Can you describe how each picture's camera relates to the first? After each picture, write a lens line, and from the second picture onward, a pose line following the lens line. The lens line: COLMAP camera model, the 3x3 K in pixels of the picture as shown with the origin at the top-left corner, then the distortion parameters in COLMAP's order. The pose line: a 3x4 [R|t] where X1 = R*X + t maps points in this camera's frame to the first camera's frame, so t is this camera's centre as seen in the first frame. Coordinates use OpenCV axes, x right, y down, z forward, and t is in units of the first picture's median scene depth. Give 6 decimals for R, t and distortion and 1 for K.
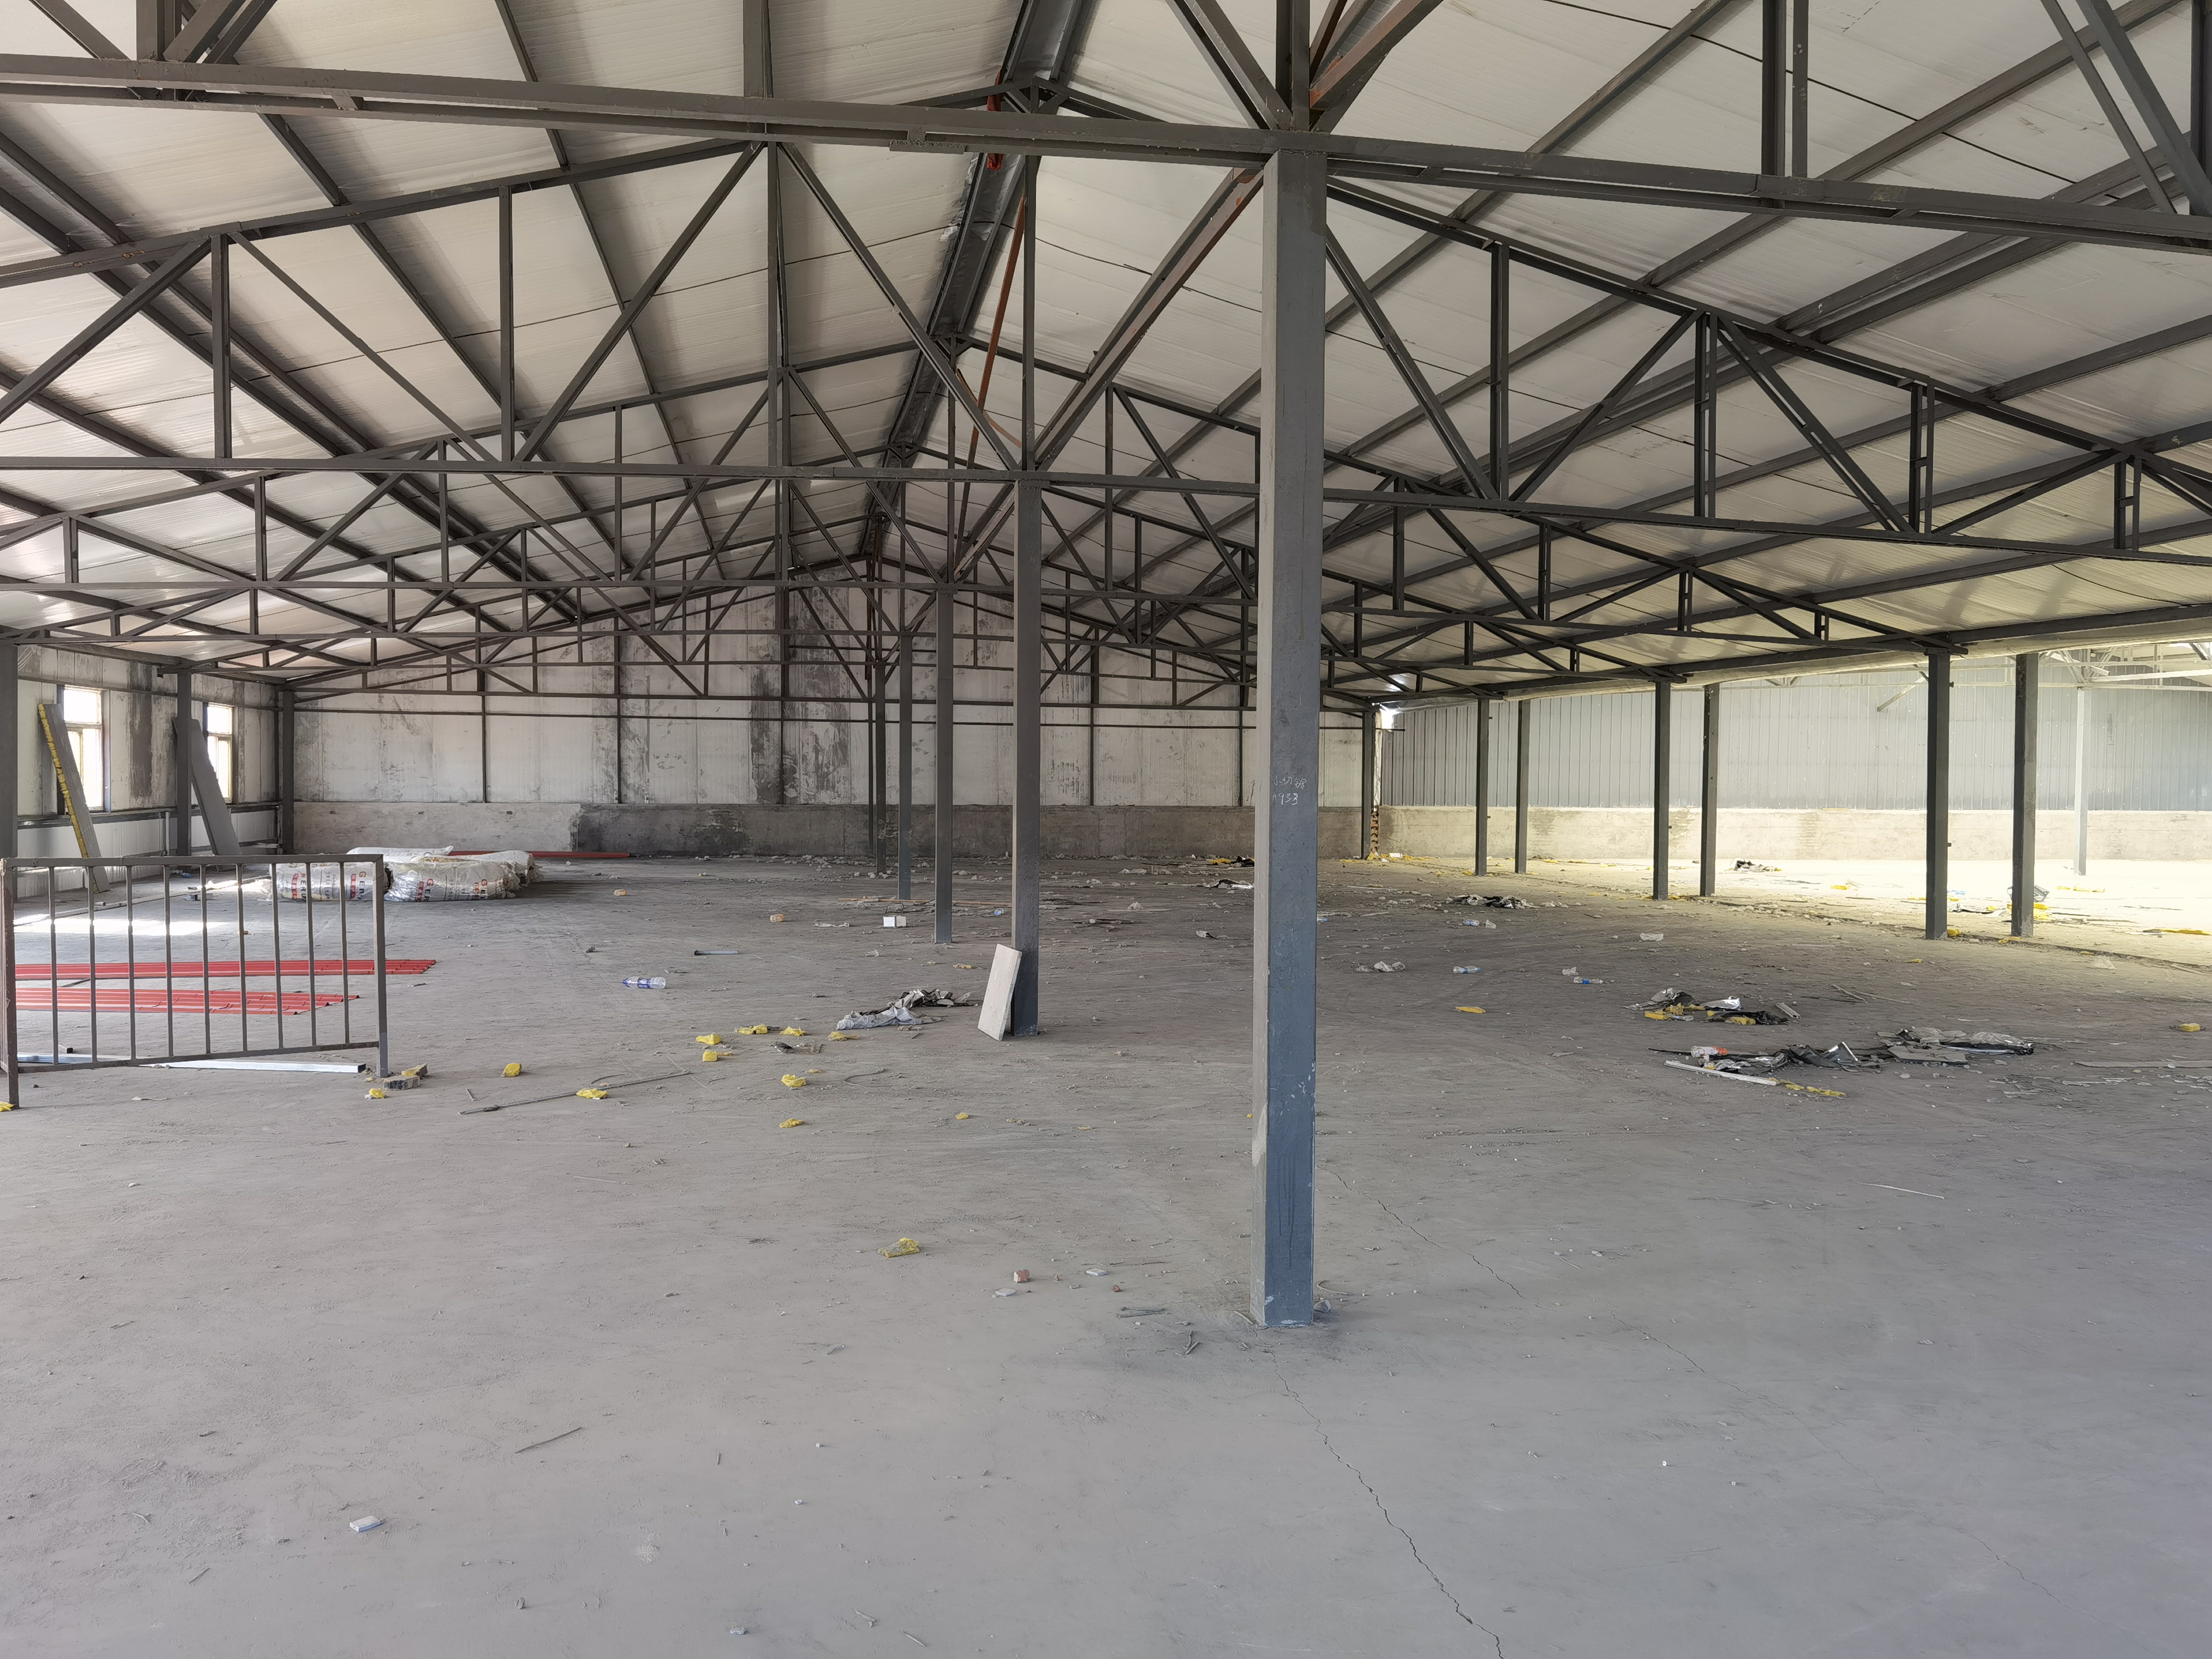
lens RADIAL K [[1744.8, 0, 1113.0], [0, 1744.8, 817.1], [0, 0, 1]] dist [0.025143, 0.000851]
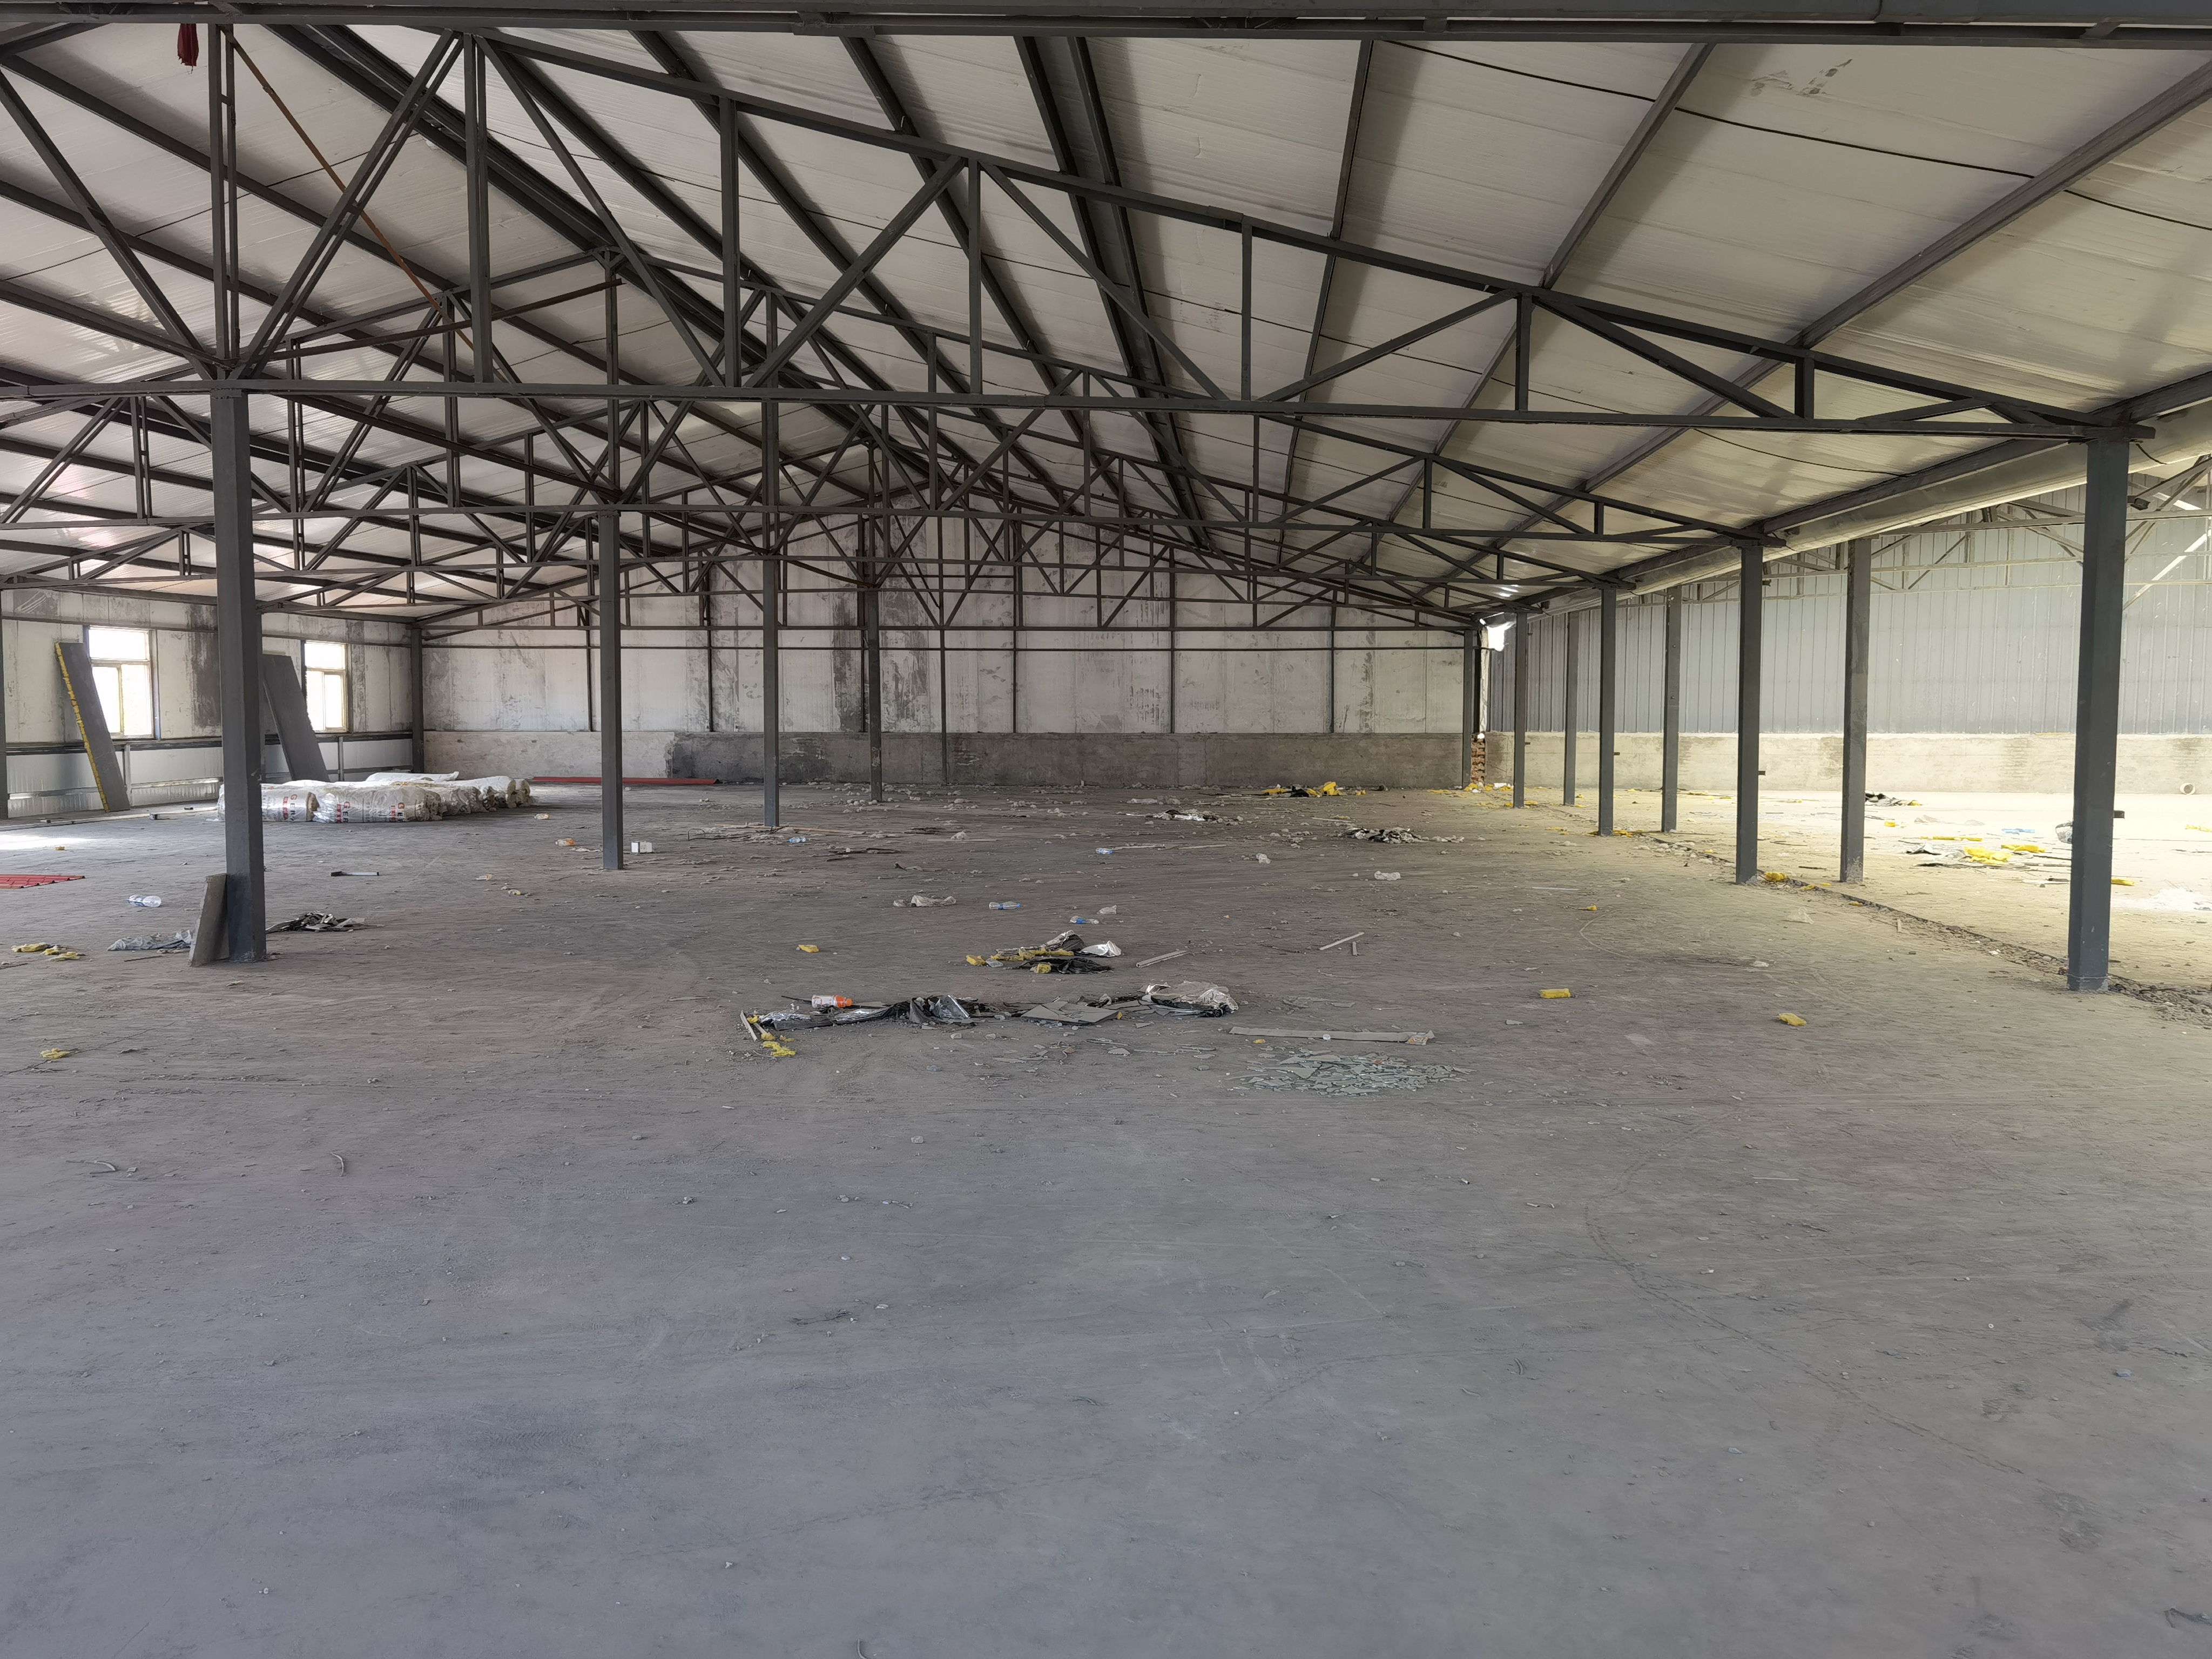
lens RADIAL K [[1744.8, 0, 1106.8], [0, 1744.8, 838.9], [0, 0, 1]] dist [0.025143, 0.000851]
pose [[0.964349, 0.012829, -0.264322, 0.214338], [0.000944, 0.998651, 0.051915, 0.001885], [0.264631, -0.050314, 0.963036, 0.058039]]
